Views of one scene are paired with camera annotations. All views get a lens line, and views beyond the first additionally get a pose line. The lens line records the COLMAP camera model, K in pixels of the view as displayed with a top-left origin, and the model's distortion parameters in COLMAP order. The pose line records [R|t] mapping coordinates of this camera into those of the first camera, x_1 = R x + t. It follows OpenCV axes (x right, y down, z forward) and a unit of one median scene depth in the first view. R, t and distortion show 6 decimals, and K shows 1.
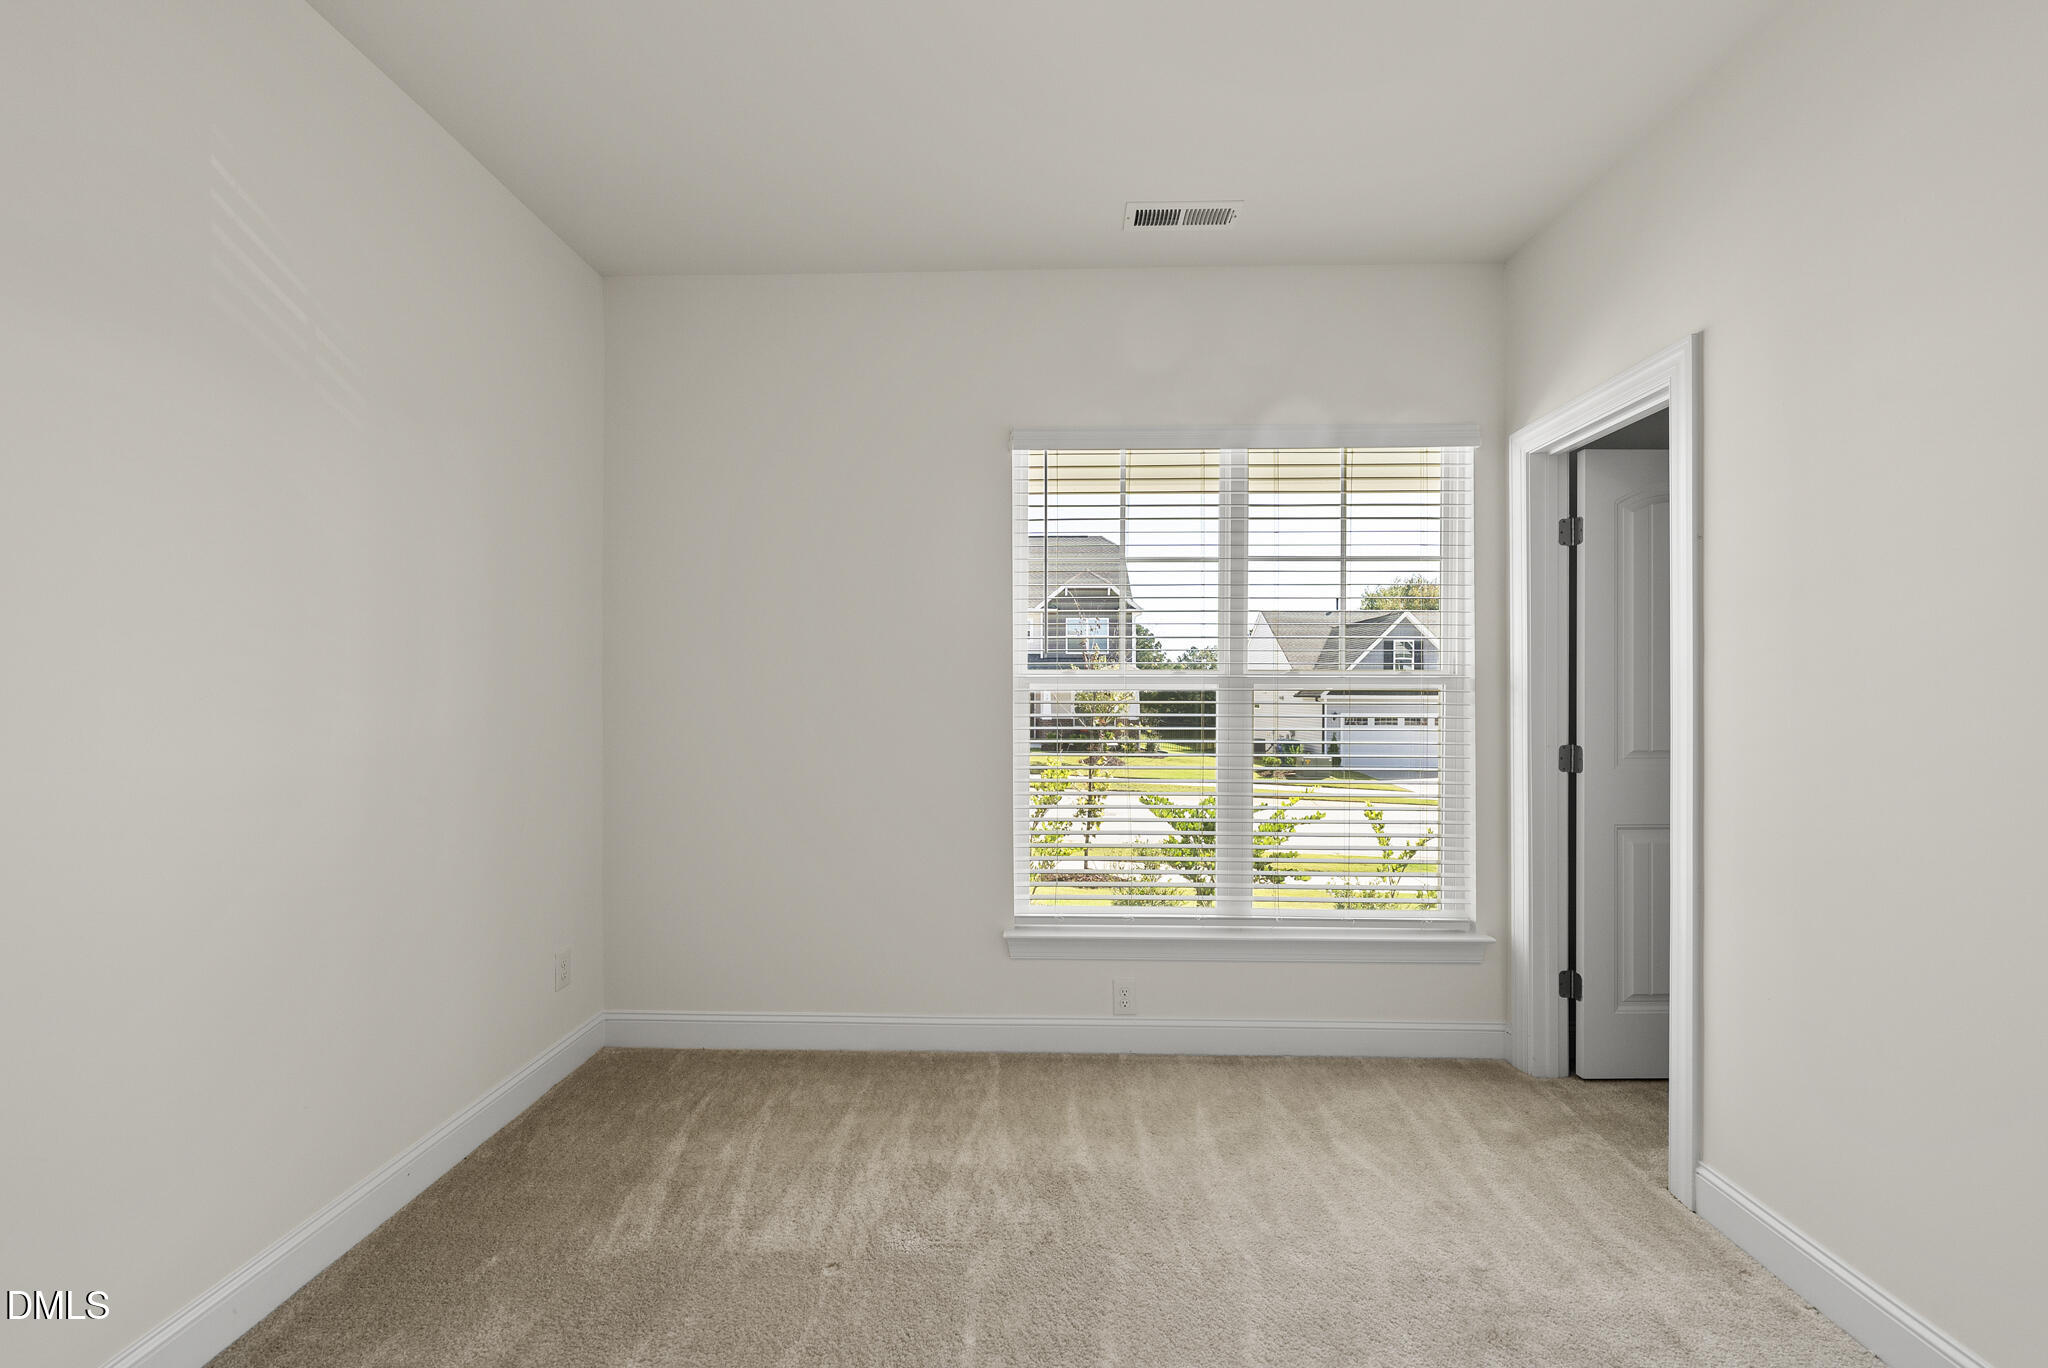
lens RADIAL K [[808.7, 0, 1027.0], [0, 808.7, 685.7], [0, 0, 1]] dist [-0.001877, -0.000100]
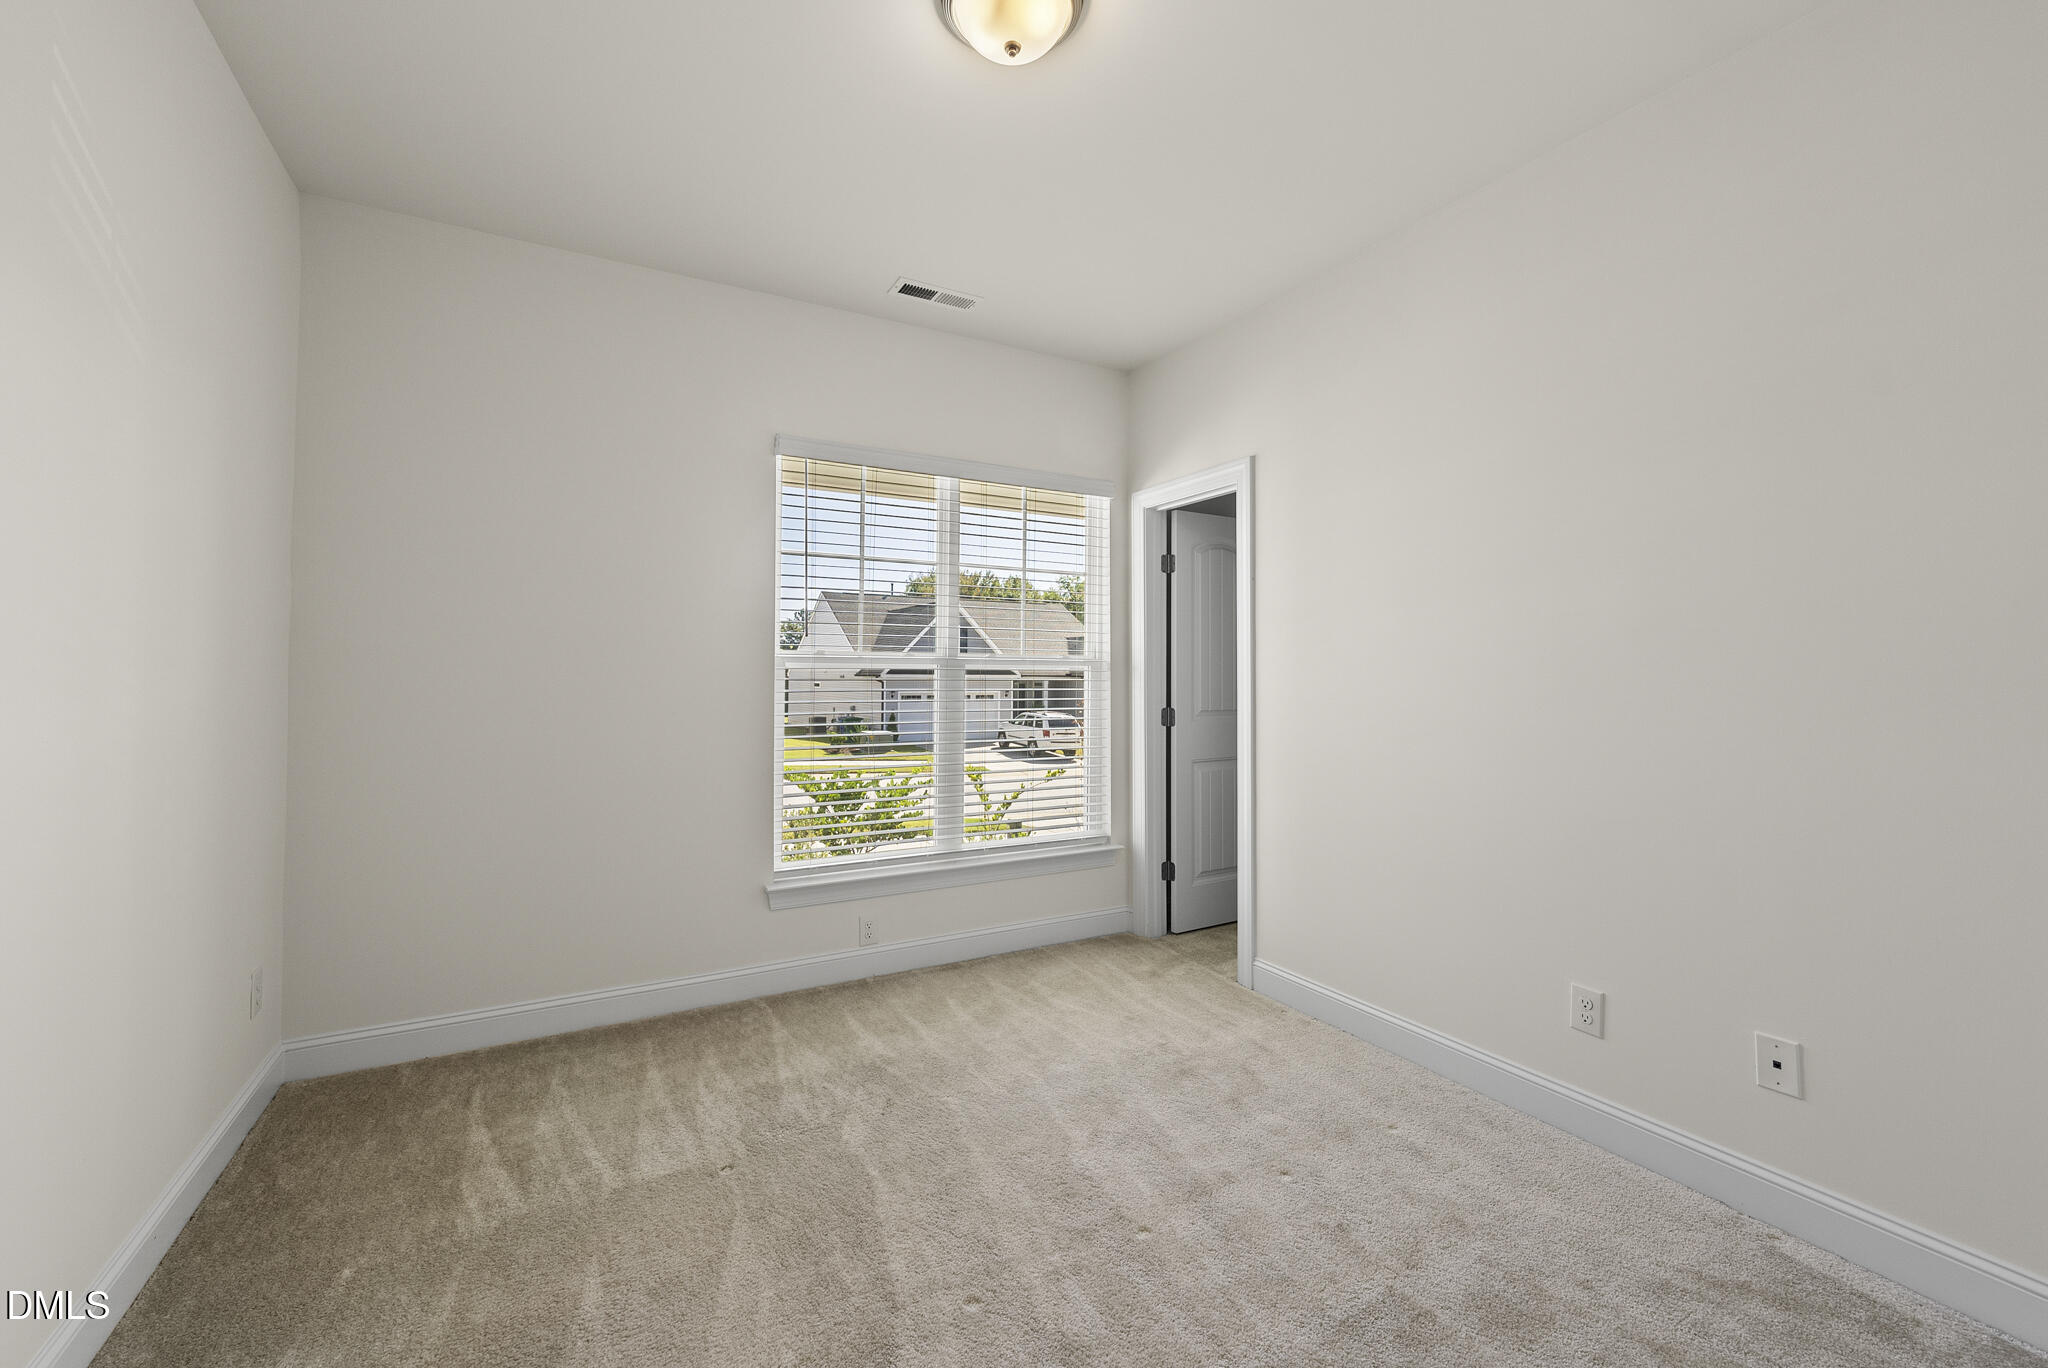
lens RADIAL K [[817.4, 0, 998.1], [0, 817.4, 645.8], [0, 0, 1]] dist [0.000028, -0.000179]
pose [[0.870156, 0.019082, 0.492408, -0.338537], [-0.007201, 0.999636, -0.026012, 0.001149], [-0.492725, 0.019088, 0.869976, -0.151085]]
